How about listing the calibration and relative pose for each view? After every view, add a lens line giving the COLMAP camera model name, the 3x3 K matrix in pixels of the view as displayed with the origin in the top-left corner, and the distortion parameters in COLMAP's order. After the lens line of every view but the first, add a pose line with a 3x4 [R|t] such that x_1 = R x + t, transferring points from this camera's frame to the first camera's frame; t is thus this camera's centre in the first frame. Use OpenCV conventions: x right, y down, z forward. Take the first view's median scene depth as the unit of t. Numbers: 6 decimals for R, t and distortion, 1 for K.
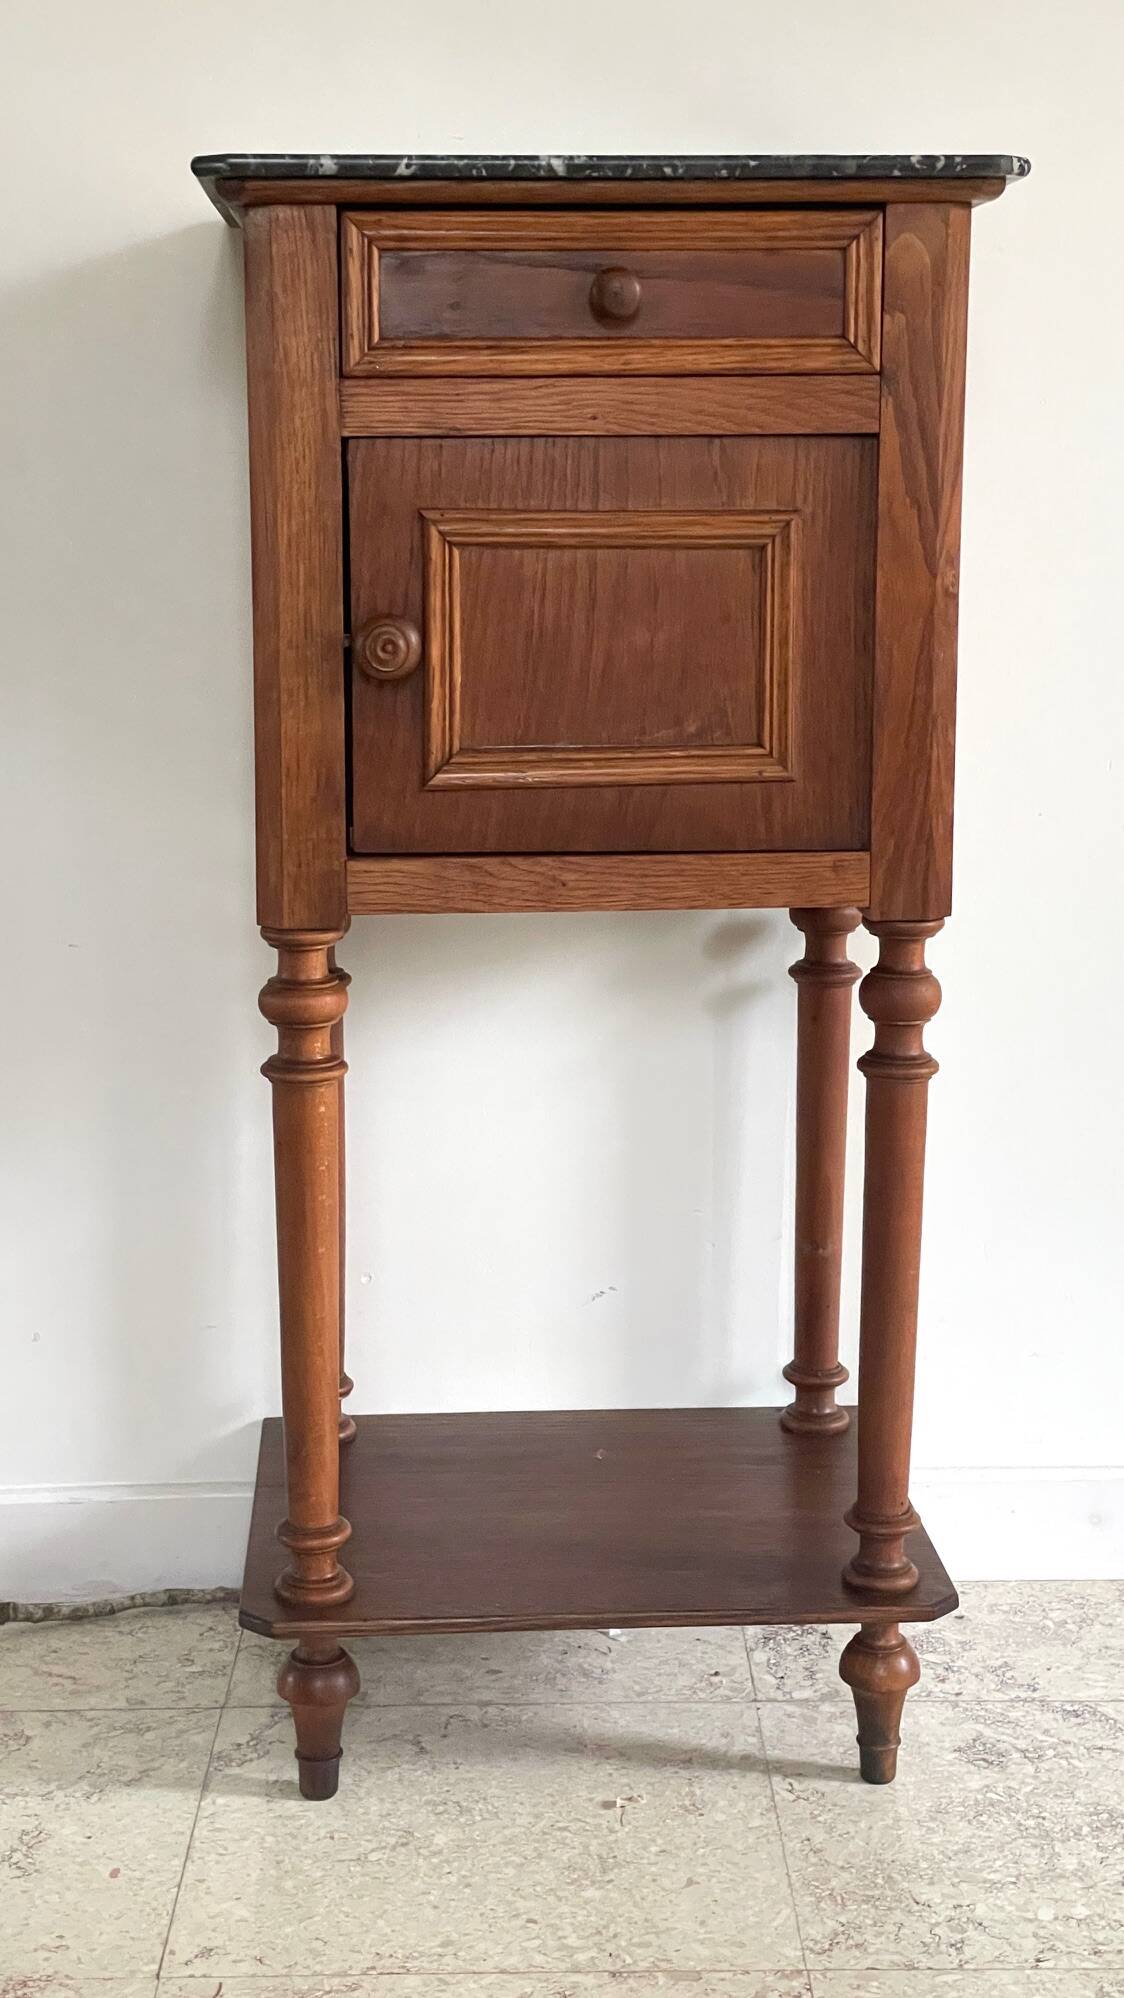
lens RADIAL K [[2991.5, 0, 540.6], [0, 2991.5, 992.1], [0, 0, 1]] dist [0.086369, 0.000000]
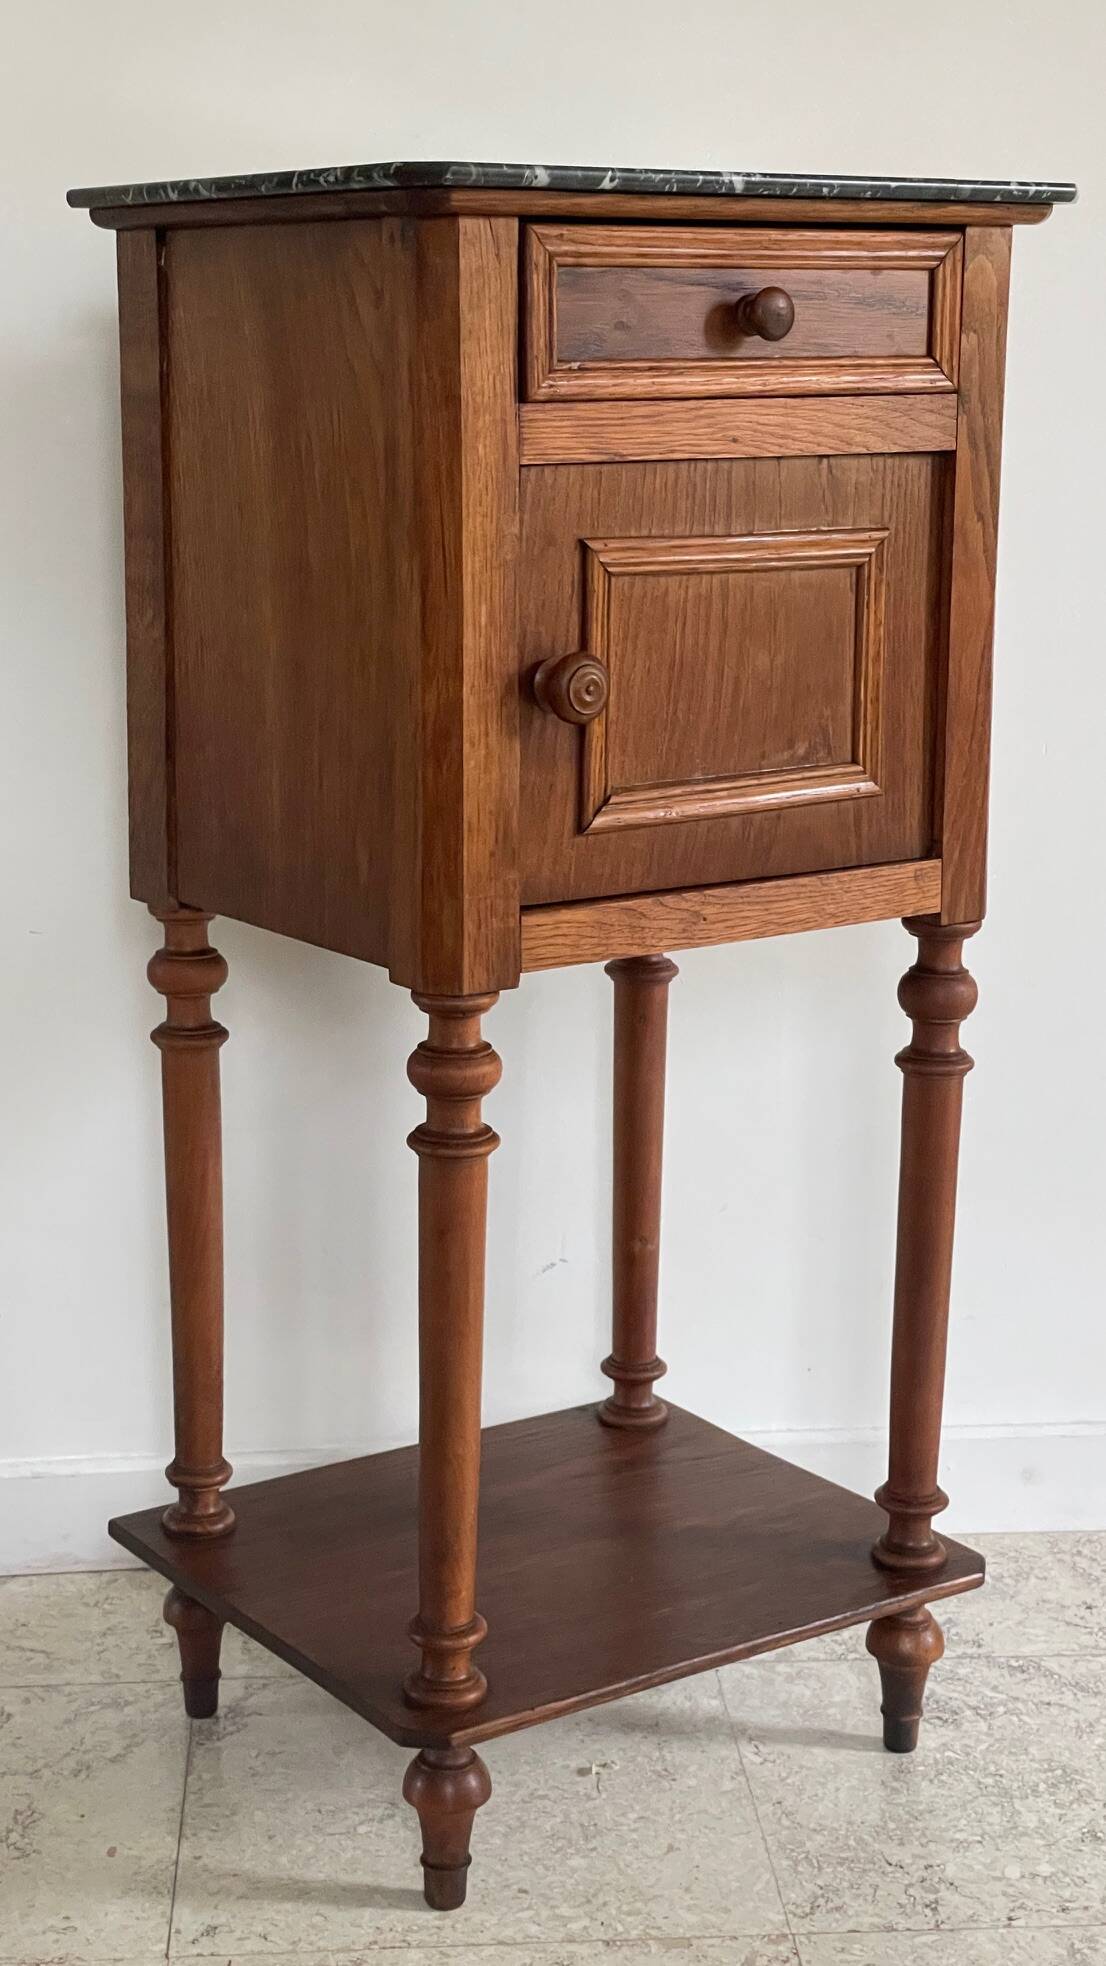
lens RADIAL K [[3027.3, 0, 526.3], [0, 3027.3, 977.1], [0, 0, 1]] dist [0.100635, 0.000000]
pose [[0.854017, -0.104004, 0.509744, -0.555698], [0.086736, 0.994564, 0.057606, -0.080417], [-0.512964, -0.004983, 0.858395, 0.187574]]
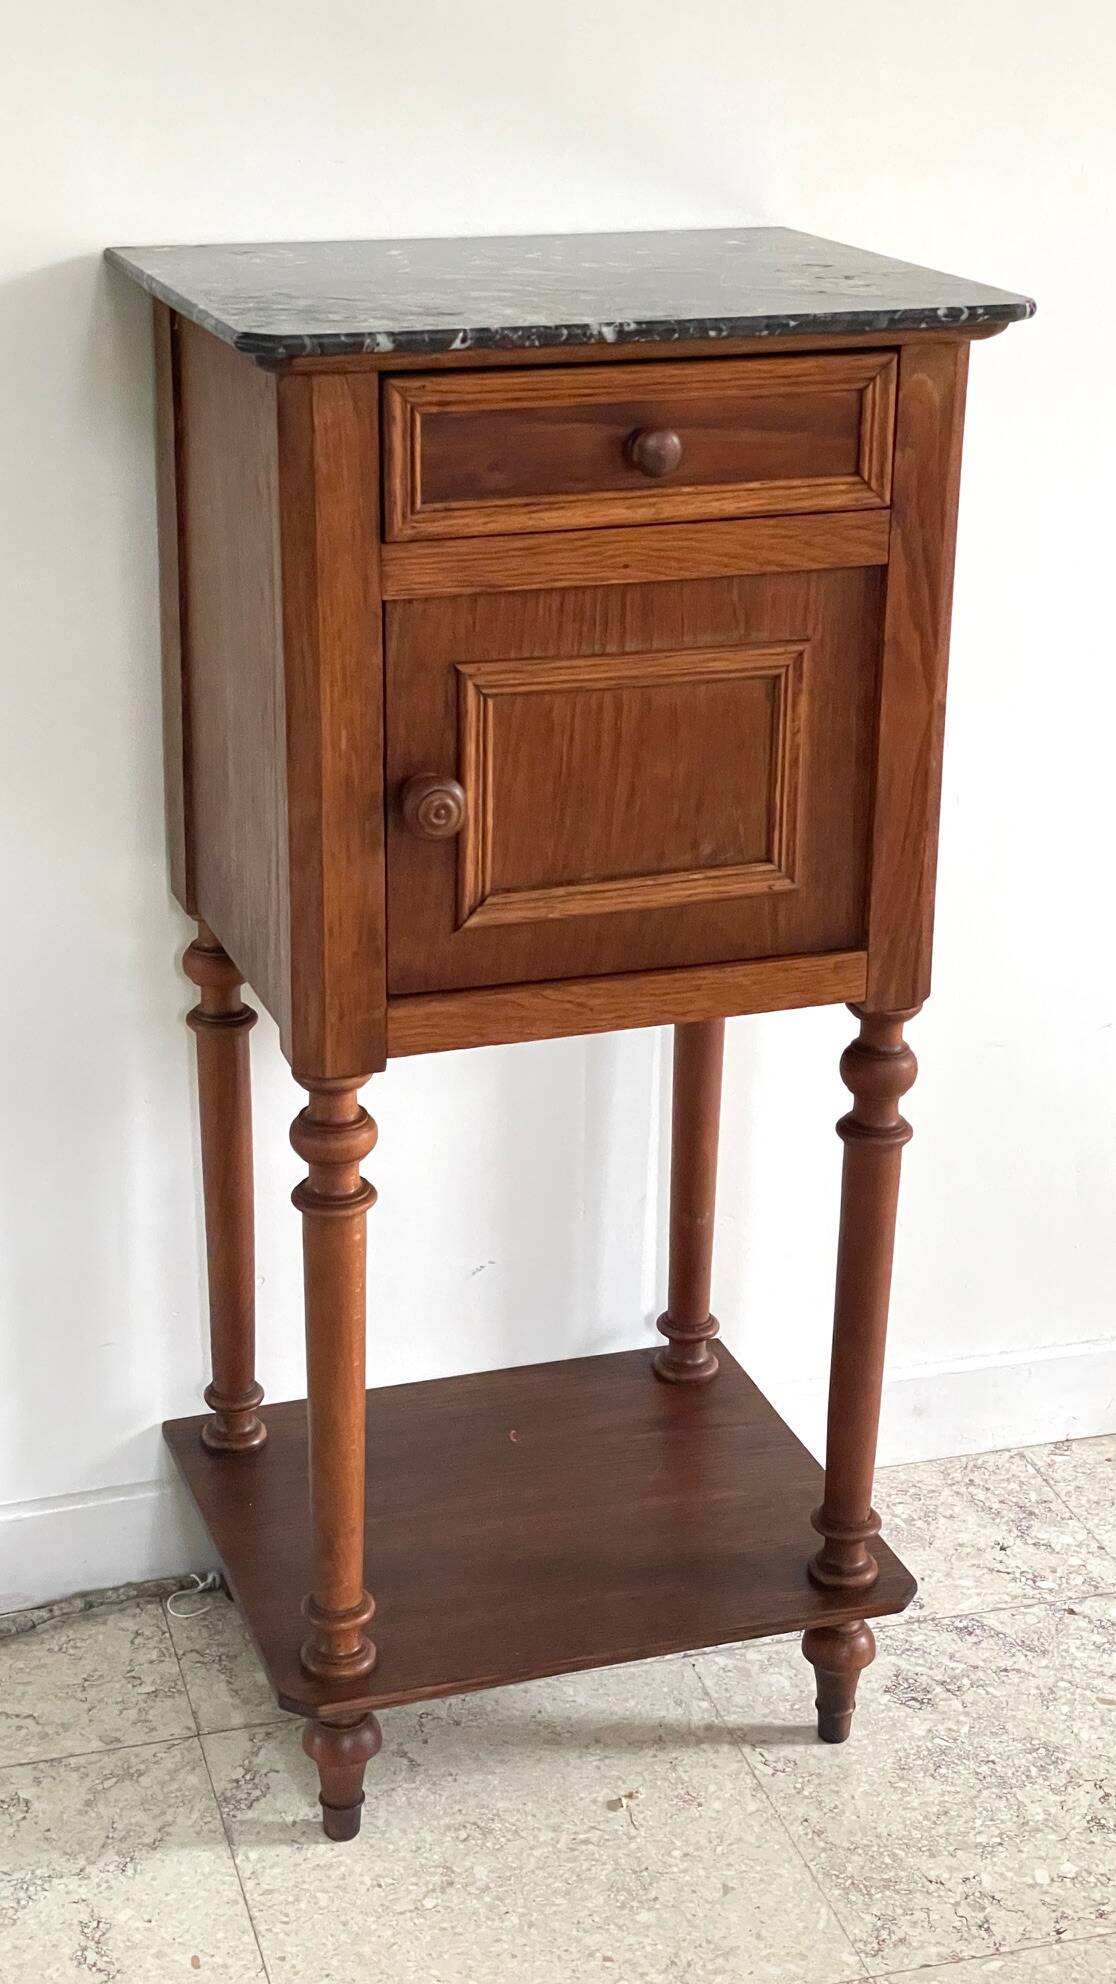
lens RADIAL K [[2970.5, 0, 522.3], [0, 2970.5, 977.9], [0, 0, 1]] dist [0.086369, 0.000000]
pose [[0.965607, -0.083035, 0.246389, -0.269343], [0.037287, 0.982062, 0.184832, -0.239633], [-0.257317, -0.169288, 0.951383, 0.041338]]
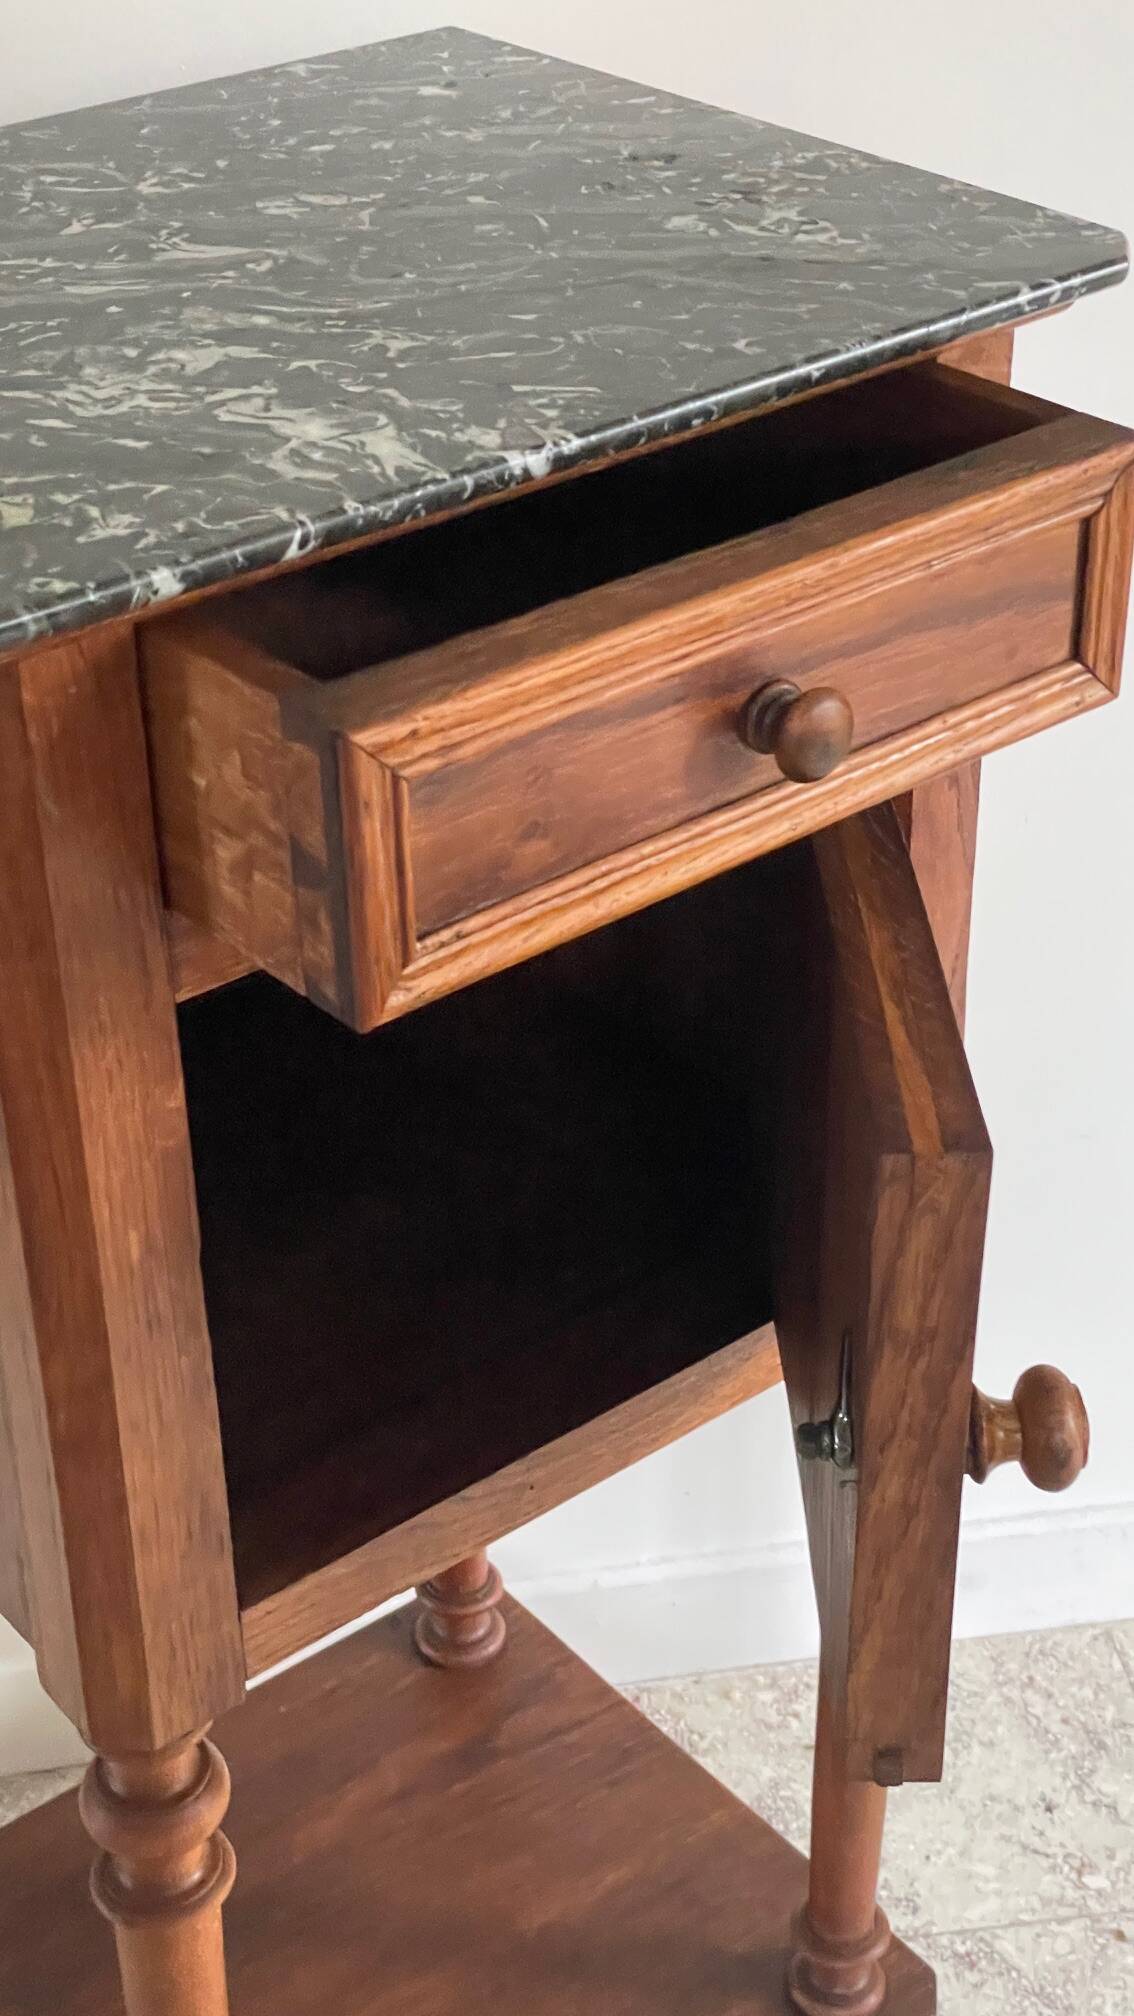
lens RADIAL K [[3018.4, 0, 522.4], [0, 3018.4, 1038.9], [0, 0, 1]] dist [0.086369, 0.000000]
pose [[0.817048, -0.324471, 0.476605, -0.268766], [0.124746, 0.906523, 0.403305, -0.381860], [-0.562914, -0.270065, 0.781149, 0.544166]]
